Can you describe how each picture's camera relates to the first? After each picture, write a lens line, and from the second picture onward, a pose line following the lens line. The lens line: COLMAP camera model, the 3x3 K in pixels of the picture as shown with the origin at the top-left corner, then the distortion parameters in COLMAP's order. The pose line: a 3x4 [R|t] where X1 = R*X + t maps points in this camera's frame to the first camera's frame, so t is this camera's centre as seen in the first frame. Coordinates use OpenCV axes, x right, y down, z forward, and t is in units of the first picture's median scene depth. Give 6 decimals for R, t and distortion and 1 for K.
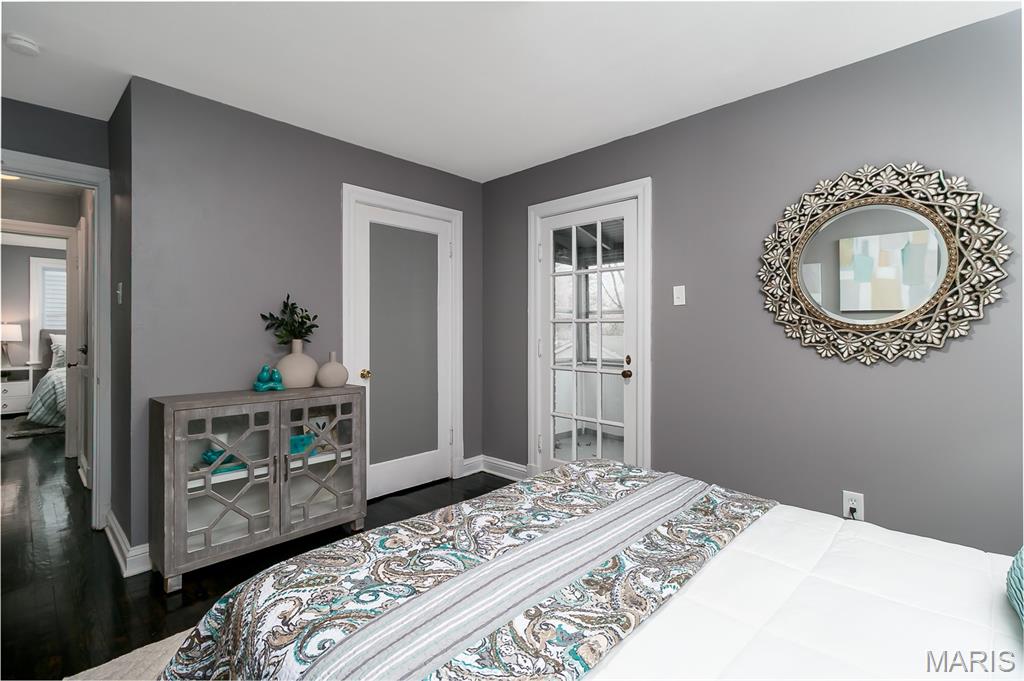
lens RADIAL K [[469.5, 0, 514.2], [0, 469.5, 331.0], [0, 0, 1]] dist [0.001163, 0.000015]
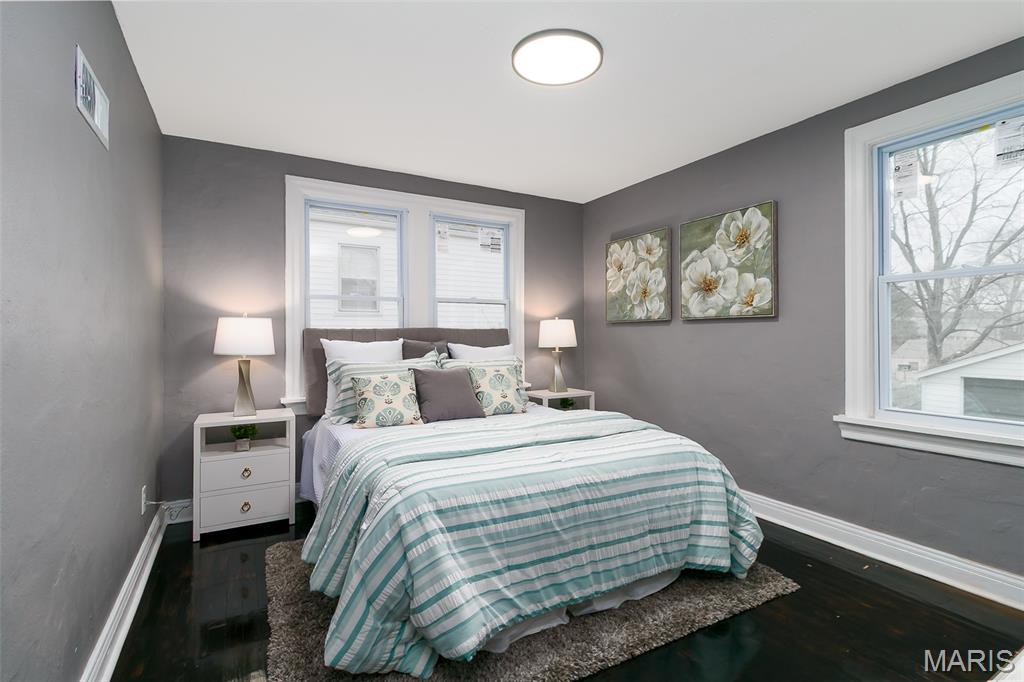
lens RADIAL K [[469.5, 0, 514.2], [0, 469.5, 331.5], [0, 0, 1]] dist [0.001163, 0.000015]
pose [[0.960110, -0.002712, -0.279608, -0.296122], [0.002080, 0.999995, -0.002559, 0.000632], [0.279613, 0.001875, 0.960111, 0.267327]]
